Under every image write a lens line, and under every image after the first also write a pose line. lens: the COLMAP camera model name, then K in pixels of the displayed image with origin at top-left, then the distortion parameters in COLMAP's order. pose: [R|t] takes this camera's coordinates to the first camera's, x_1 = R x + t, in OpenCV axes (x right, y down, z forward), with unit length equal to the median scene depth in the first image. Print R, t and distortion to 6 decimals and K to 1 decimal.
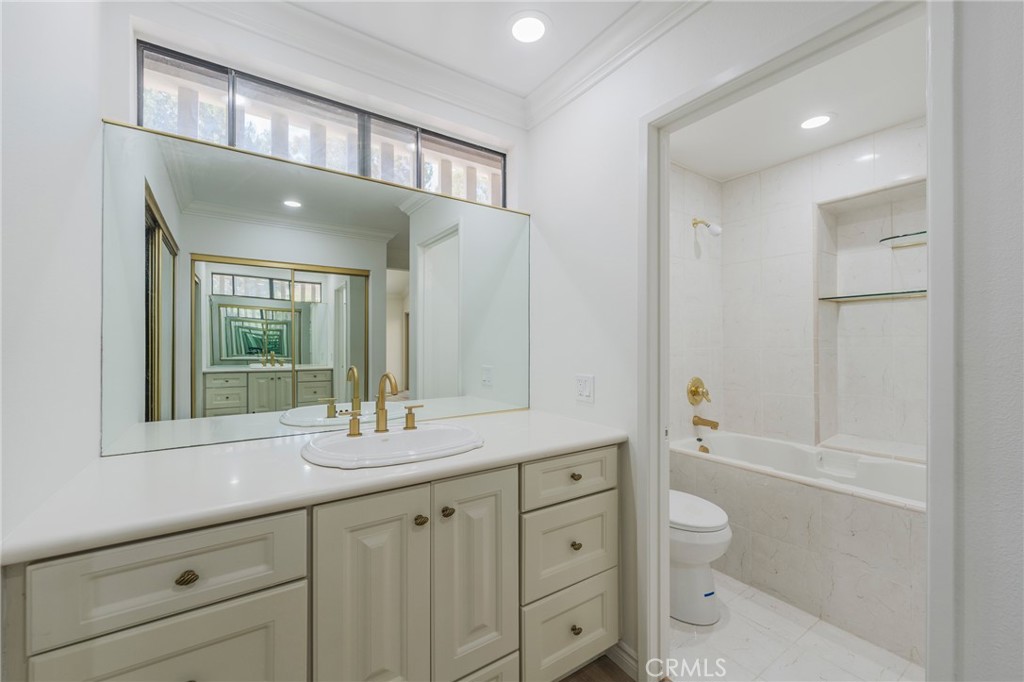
lens RADIAL K [[415.6, 0, 508.7], [0, 415.6, 350.3], [0, 0, 1]] dist [-0.001869, -0.000167]
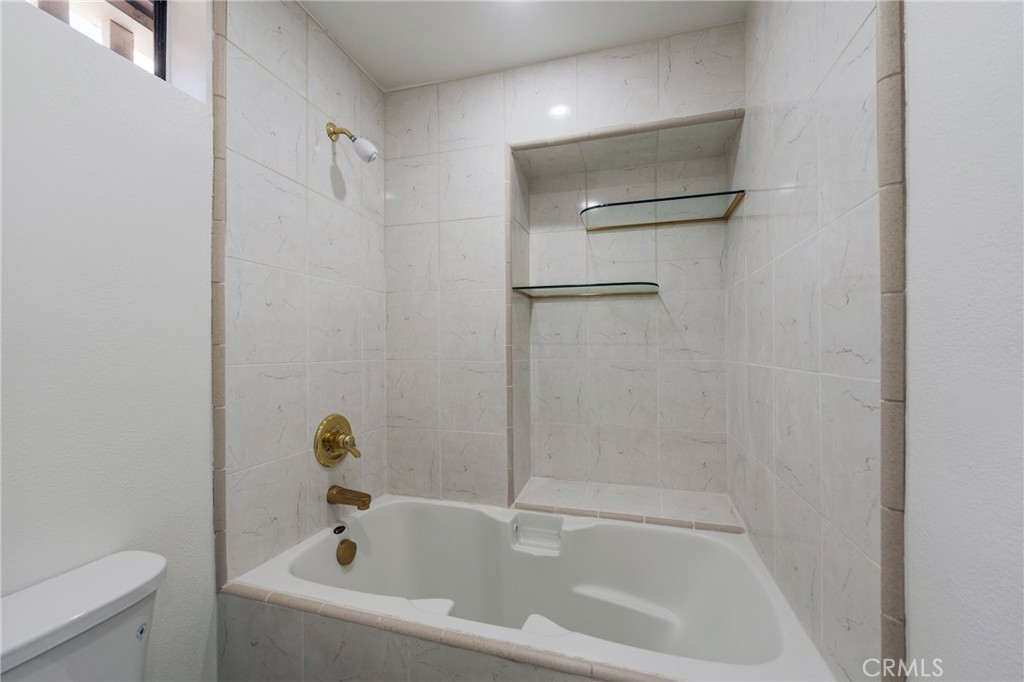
lens RADIAL K [[415.6, 0, 508.7], [0, 415.6, 350.3], [0, 0, 1]] dist [-0.001869, -0.000167]
pose [[0.775786, 0.009734, 0.630921, 0.298916], [0.002686, 0.999821, -0.018727, -0.009046], [-0.630991, 0.016223, 0.775621, 0.454138]]
